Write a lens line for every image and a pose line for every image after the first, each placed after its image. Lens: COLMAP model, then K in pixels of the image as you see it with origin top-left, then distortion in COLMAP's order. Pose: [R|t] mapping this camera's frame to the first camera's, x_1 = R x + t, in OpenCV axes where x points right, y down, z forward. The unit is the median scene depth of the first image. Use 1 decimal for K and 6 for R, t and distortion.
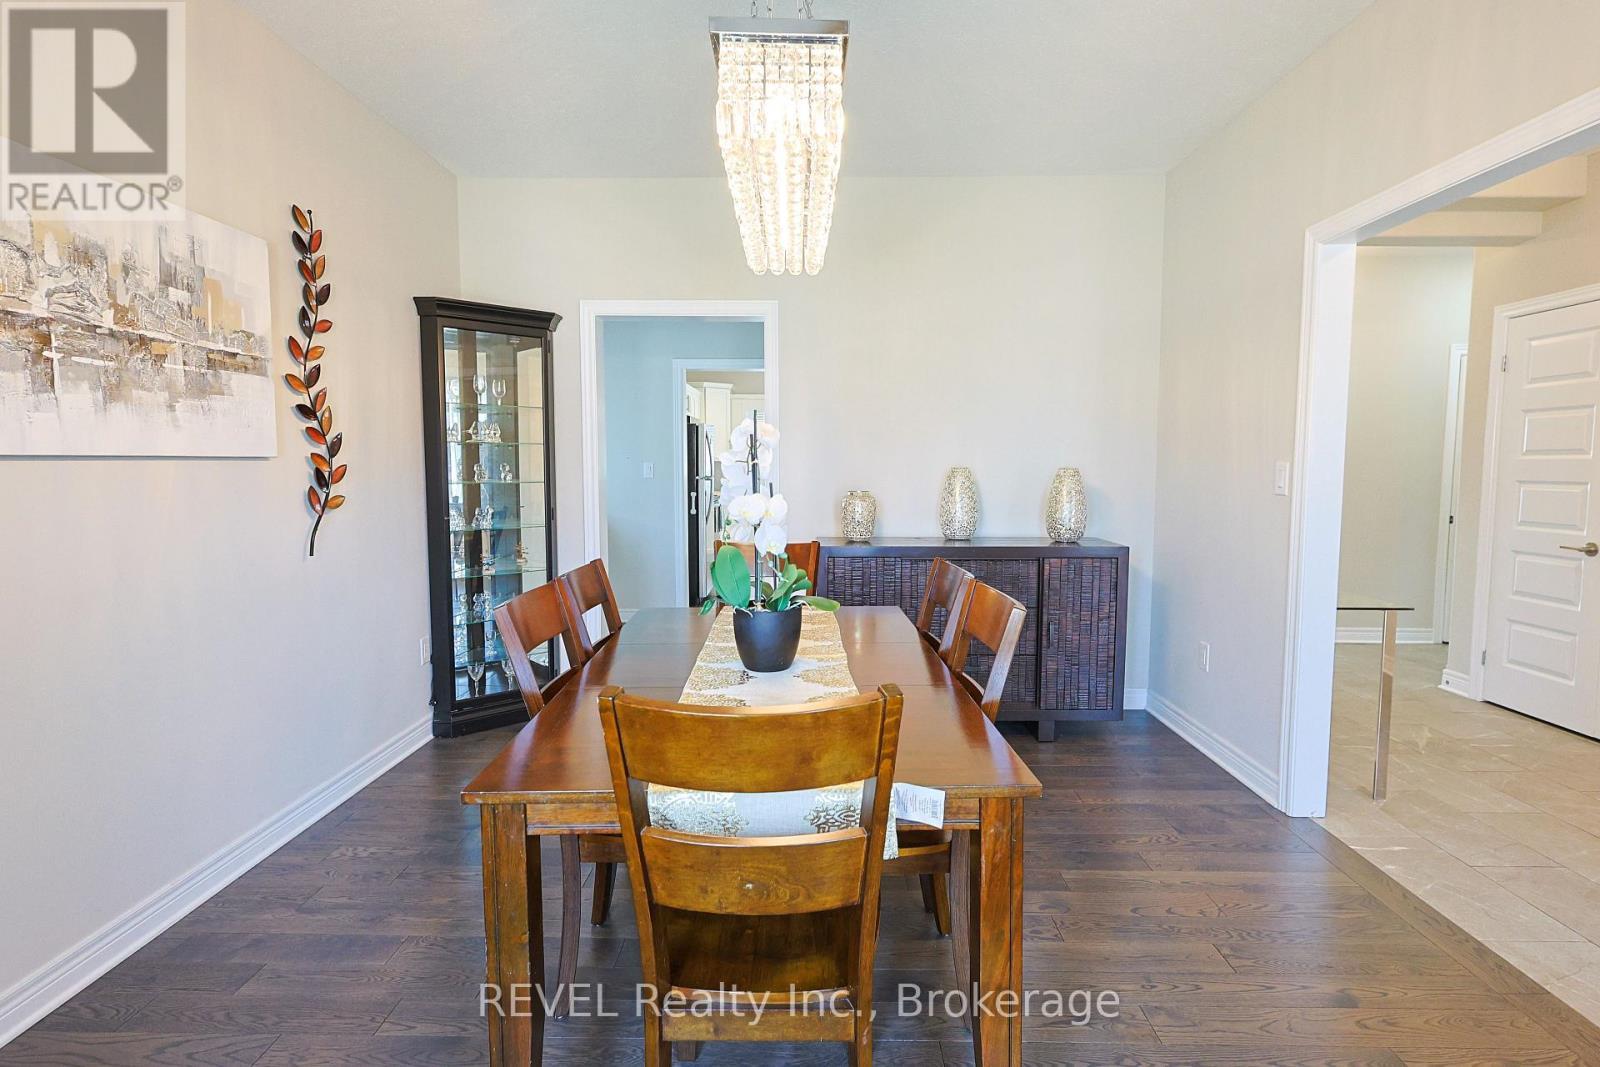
lens RADIAL K [[795.0, 0, 805.2], [0, 795.0, 531.9], [0, 0, 1]] dist [-0.000374, 0.000552]
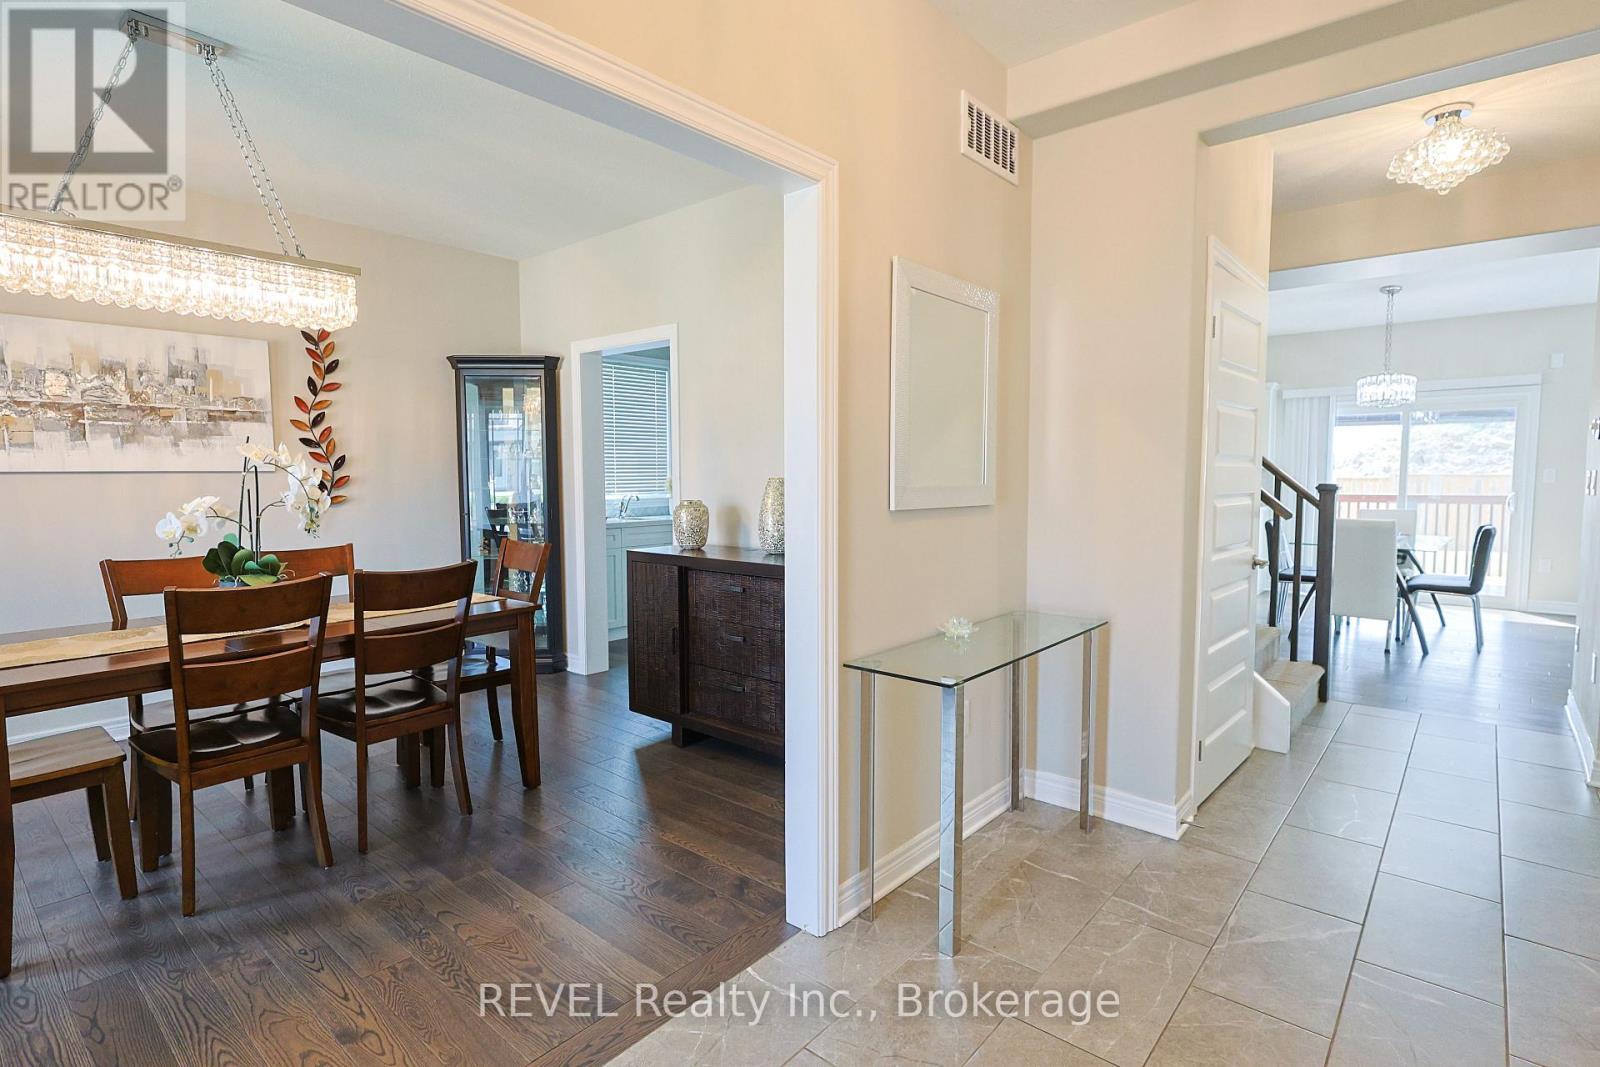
lens RADIAL K [[795.0, 0, 805.2], [0, 795.0, 531.9], [0, 0, 1]] dist [-0.000374, 0.000552]
pose [[0.771196, 0.044897, -0.635013, 1.351665], [-0.052005, 0.998619, 0.007447, -0.042356], [0.634470, 0.027281, 0.772466, 0.476195]]
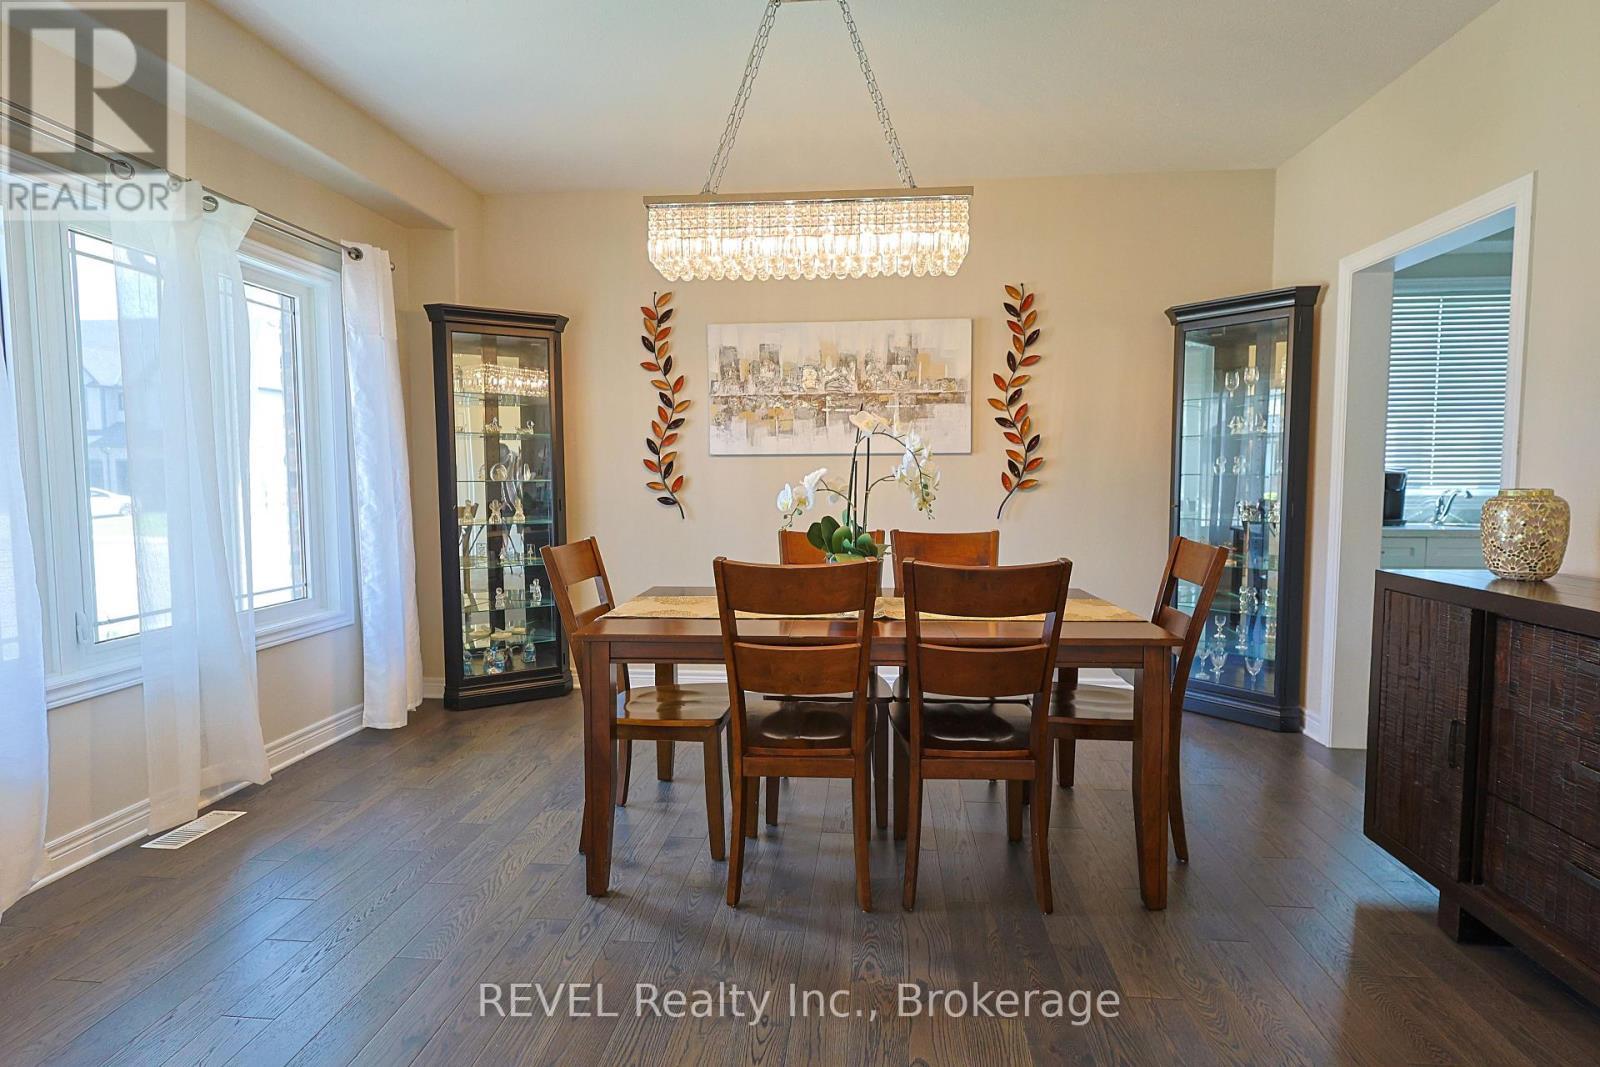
lens RADIAL K [[795.0, 0, 805.2], [0, 795.0, 531.9], [0, 0, 1]] dist [-0.000374, 0.000552]
pose [[-0.074424, 0.070972, -0.994698, 1.049137], [-0.084725, 0.993408, 0.077220, -0.035706], [0.993621, 0.090023, -0.067920, 0.876966]]
